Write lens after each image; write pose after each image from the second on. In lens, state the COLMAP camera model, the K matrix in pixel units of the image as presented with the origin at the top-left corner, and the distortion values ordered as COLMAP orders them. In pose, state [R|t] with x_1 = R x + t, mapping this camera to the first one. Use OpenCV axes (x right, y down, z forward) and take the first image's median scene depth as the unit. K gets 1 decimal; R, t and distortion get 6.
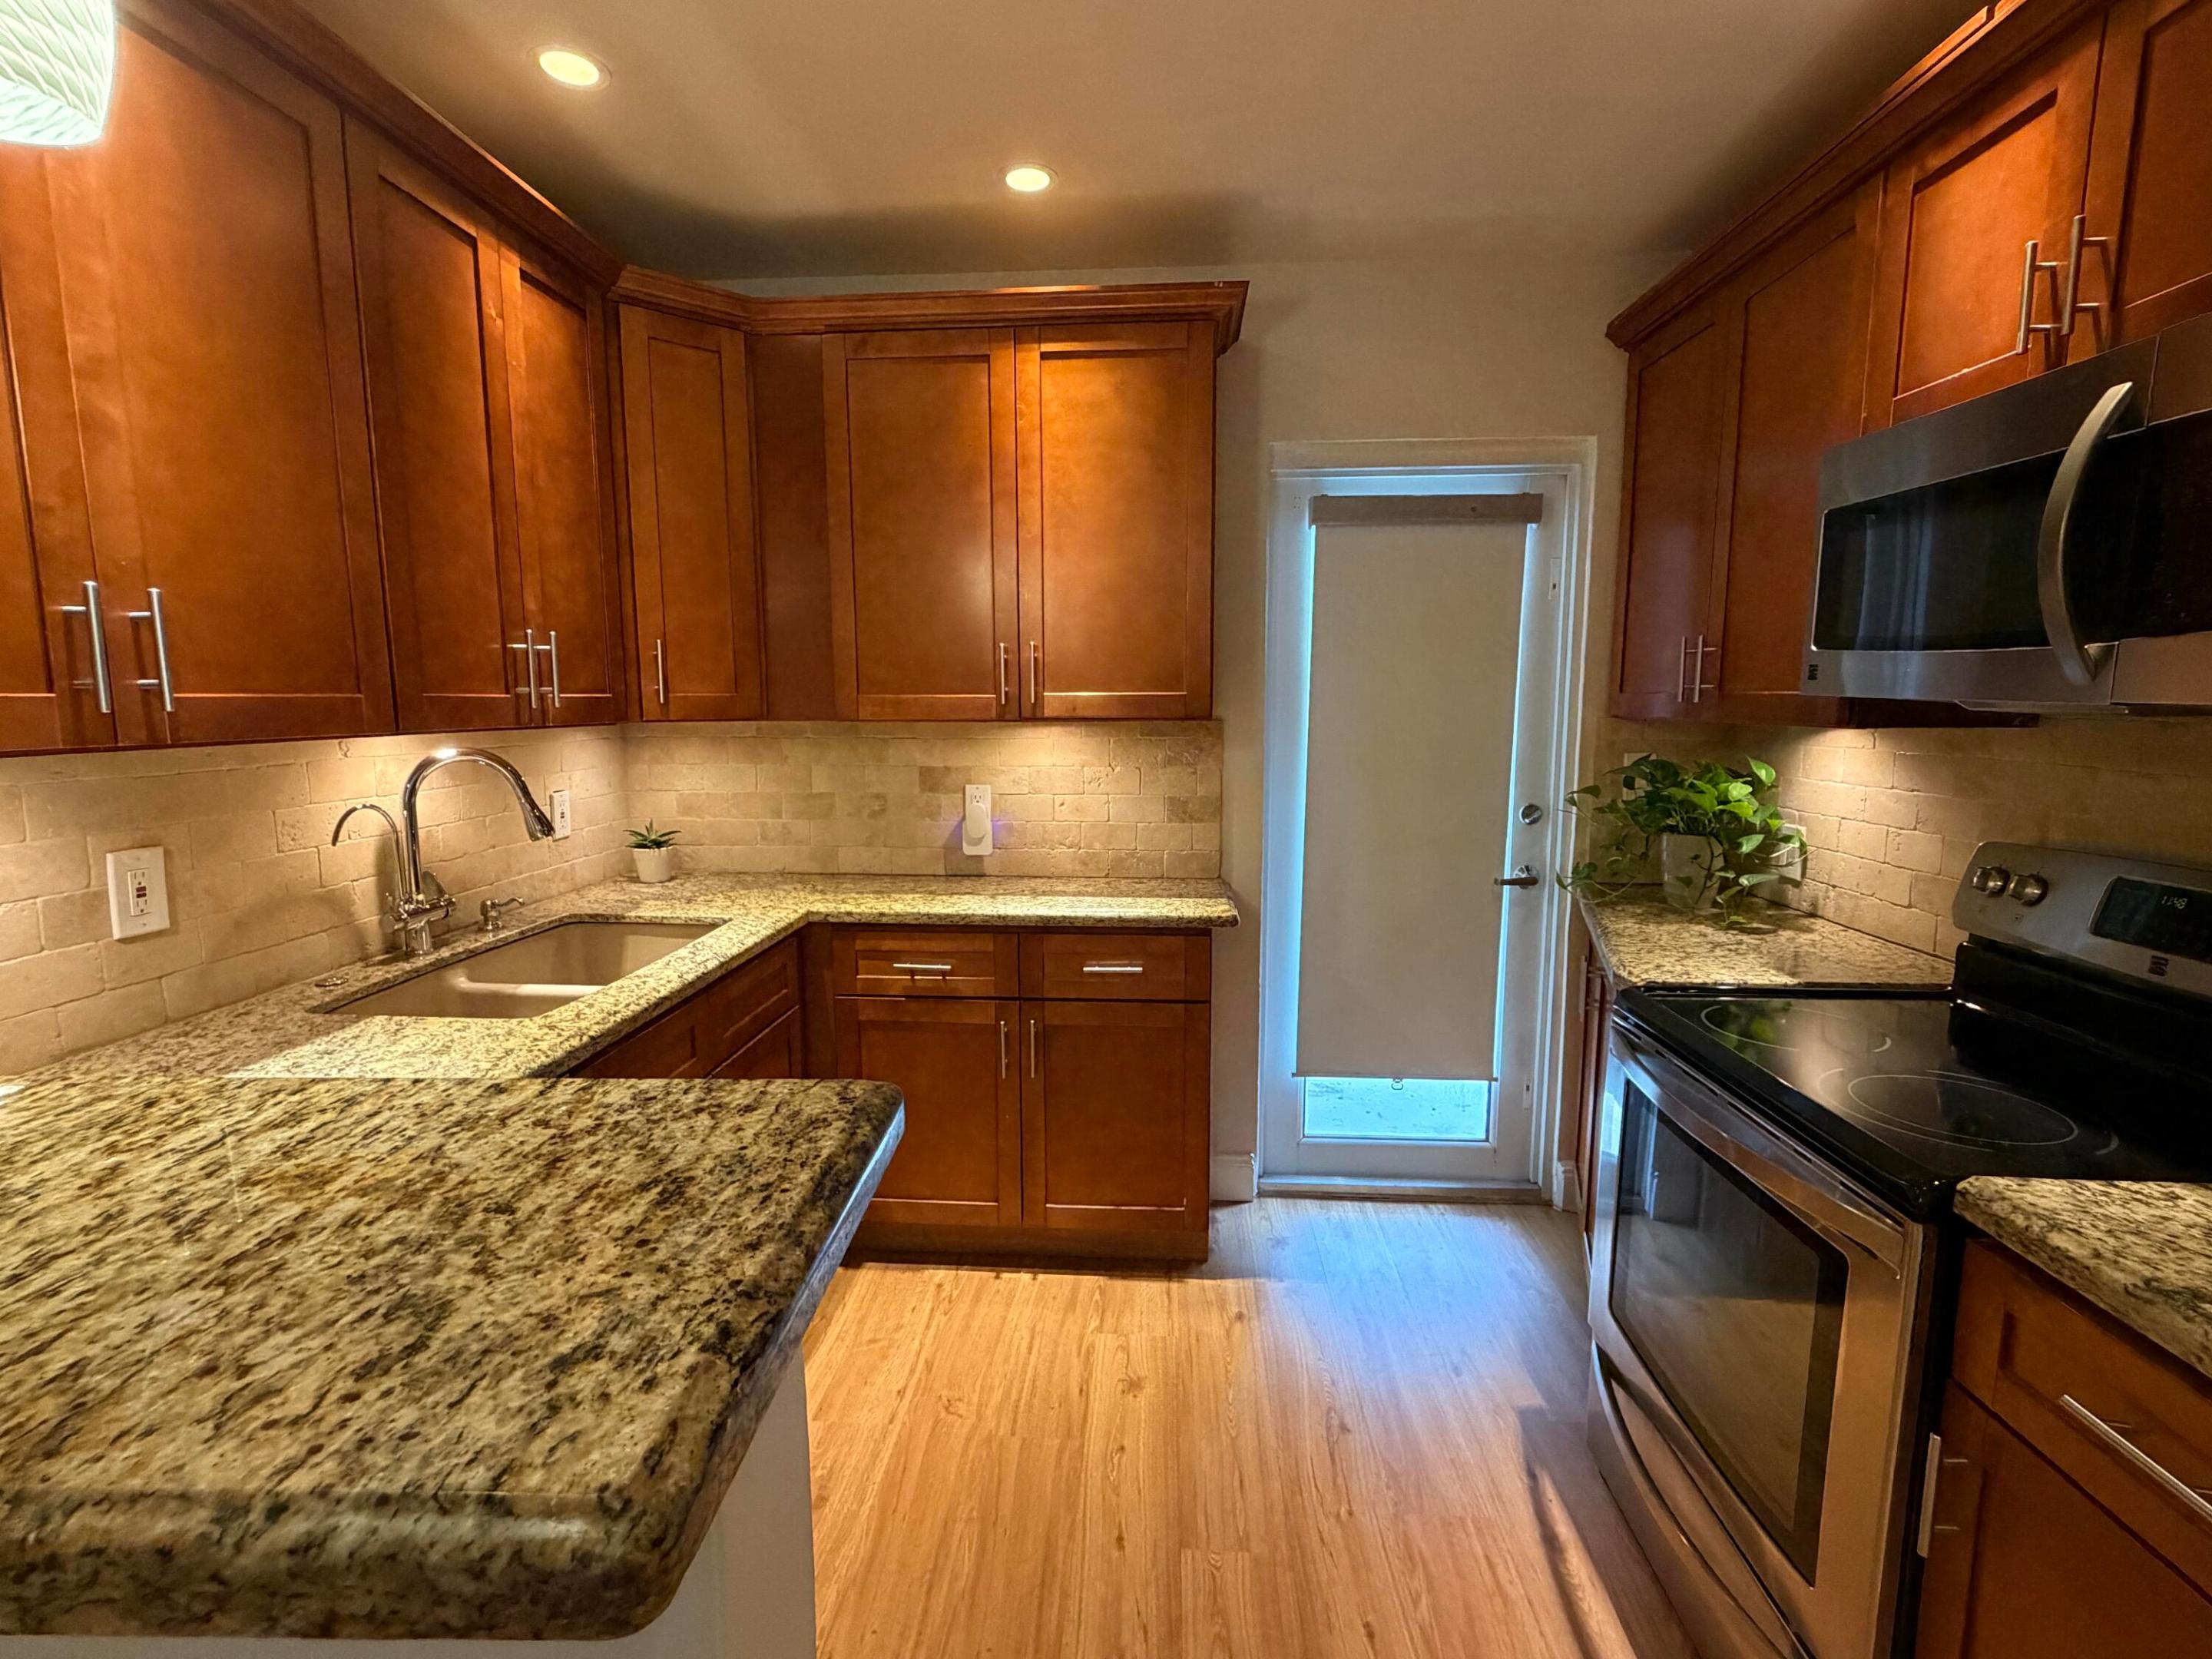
lens RADIAL K [[1036.7, 0, 1100.7], [0, 1036.7, 826.4], [0, 0, 1]] dist [0.004618, -0.000906]
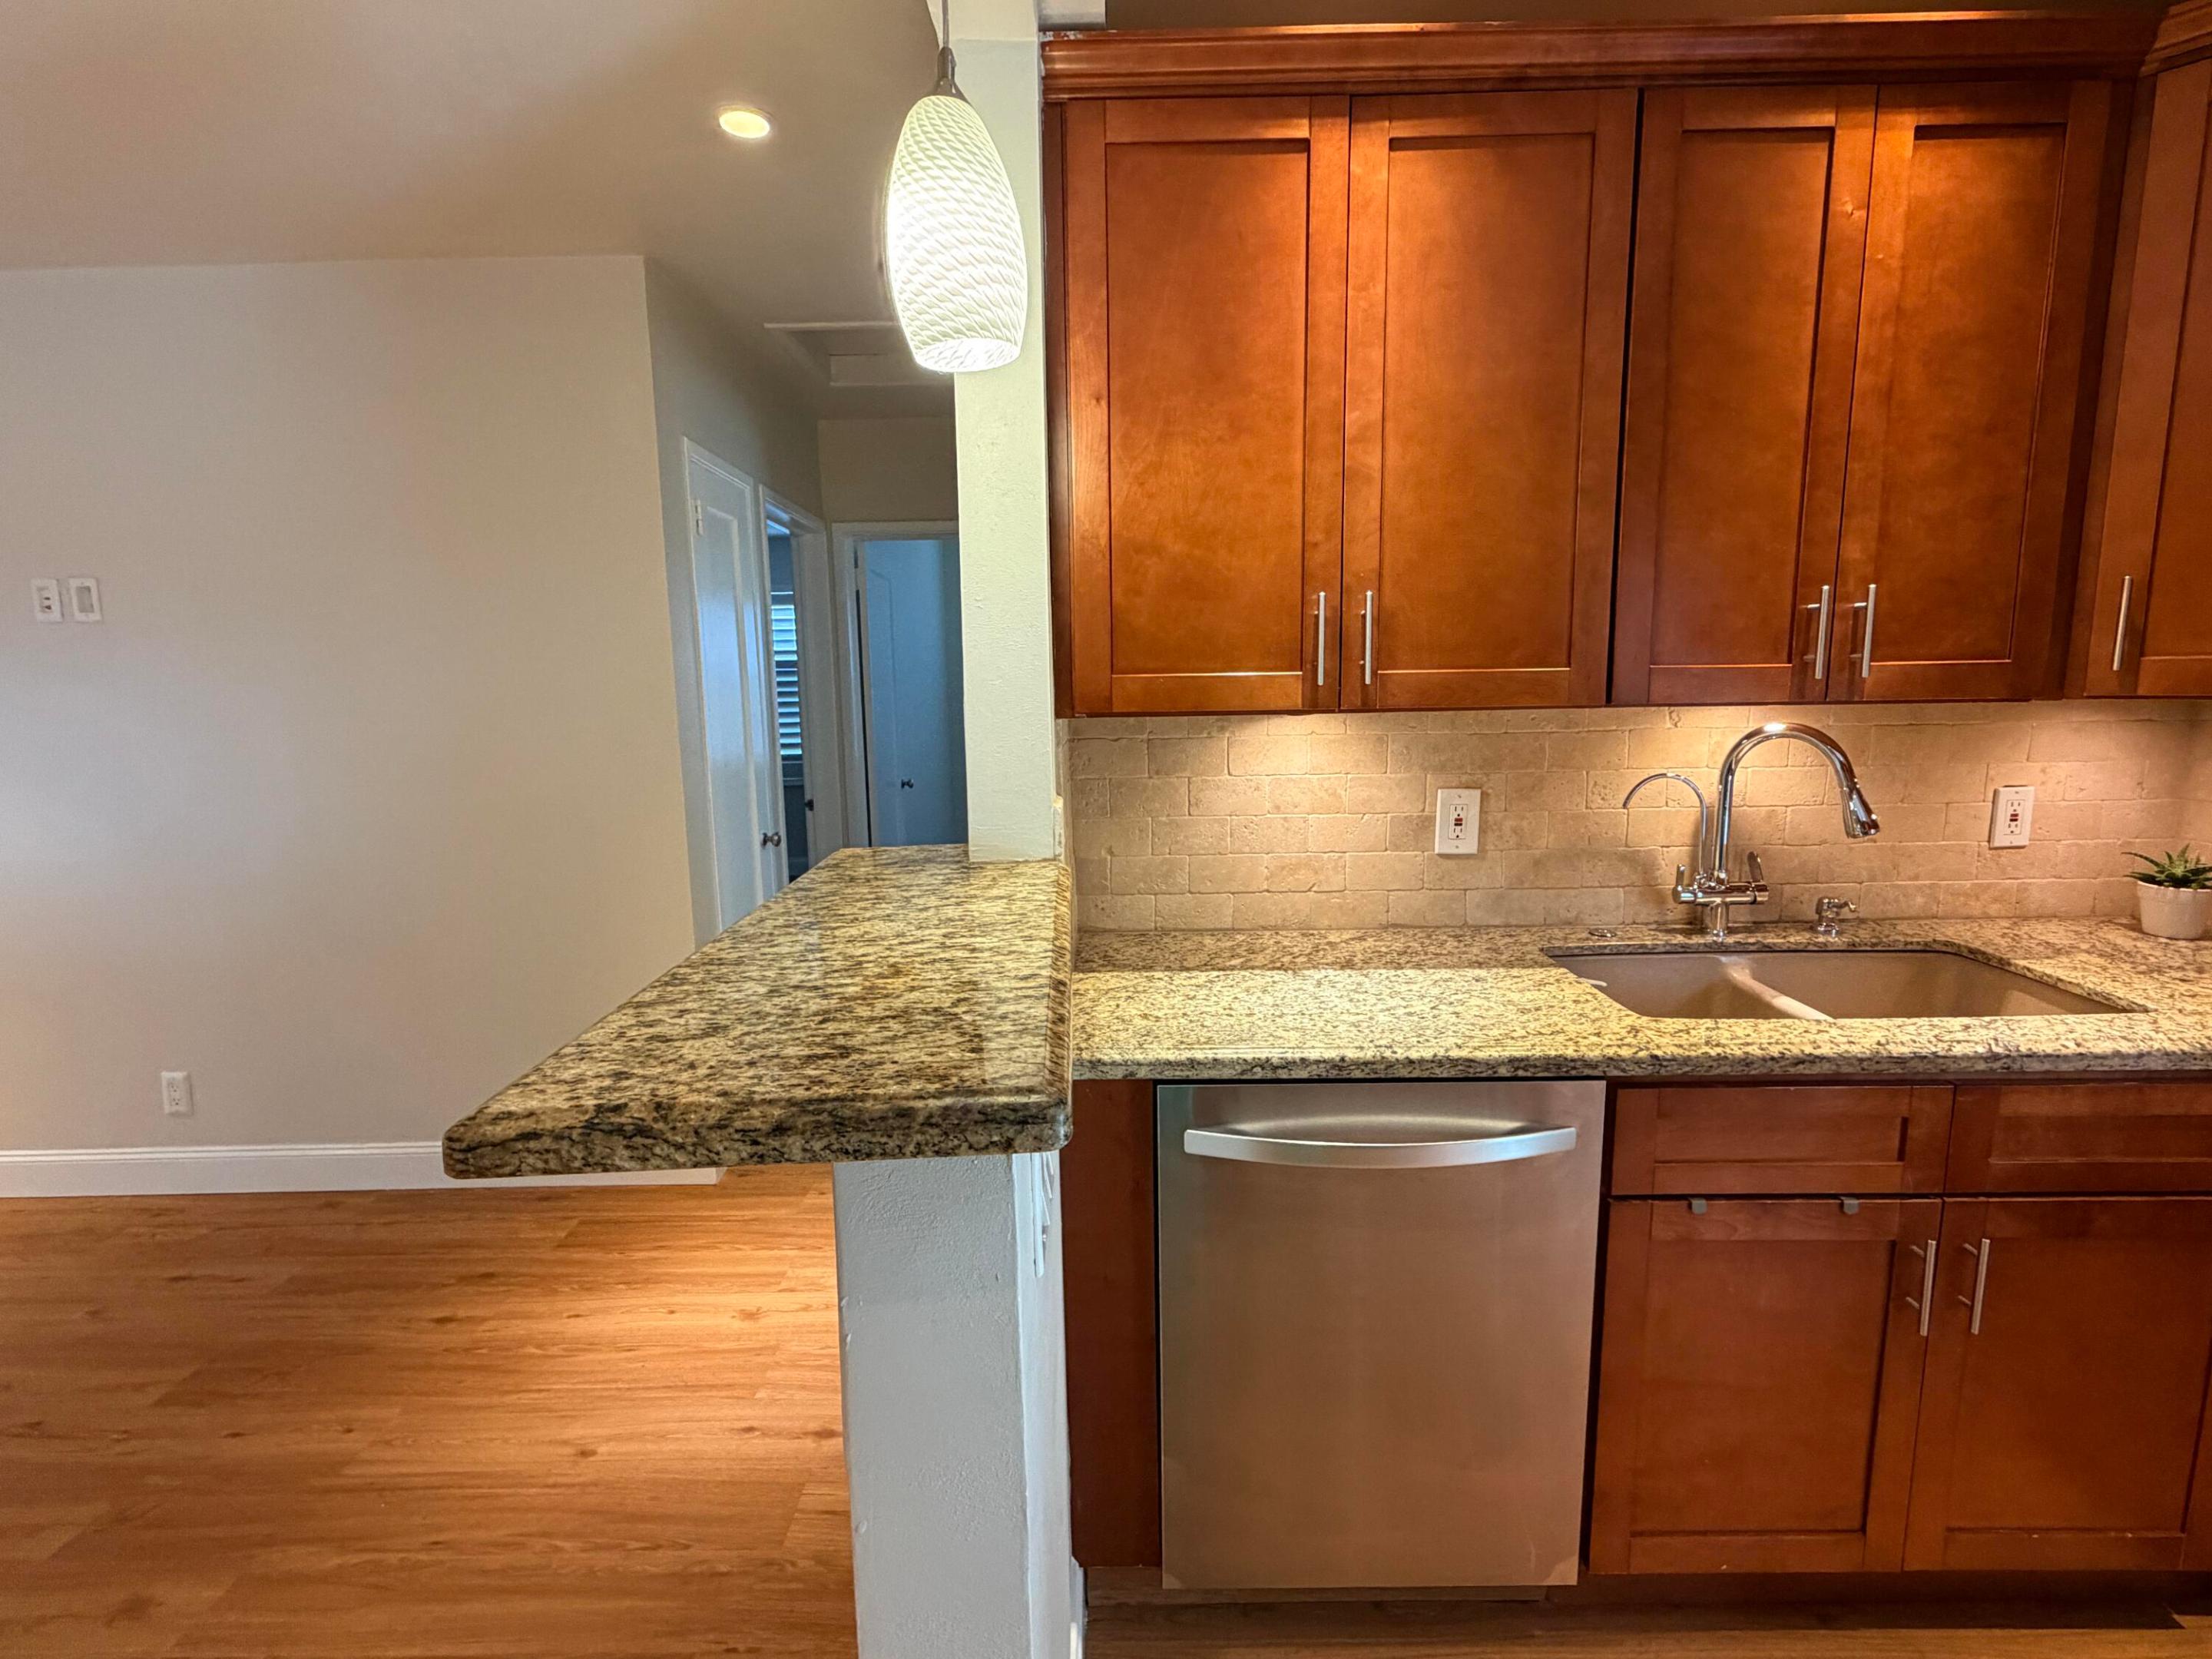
lens RADIAL K [[1036.7, 0, 1107.2], [0, 1036.7, 827.1], [0, 0, 1]] dist [0.004618, -0.000906]
pose [[0.061029, 0.144736, -0.987586, 0.333184], [-0.109345, 0.984445, 0.137519, -0.060511], [0.992129, 0.099595, 0.075906, 0.462806]]
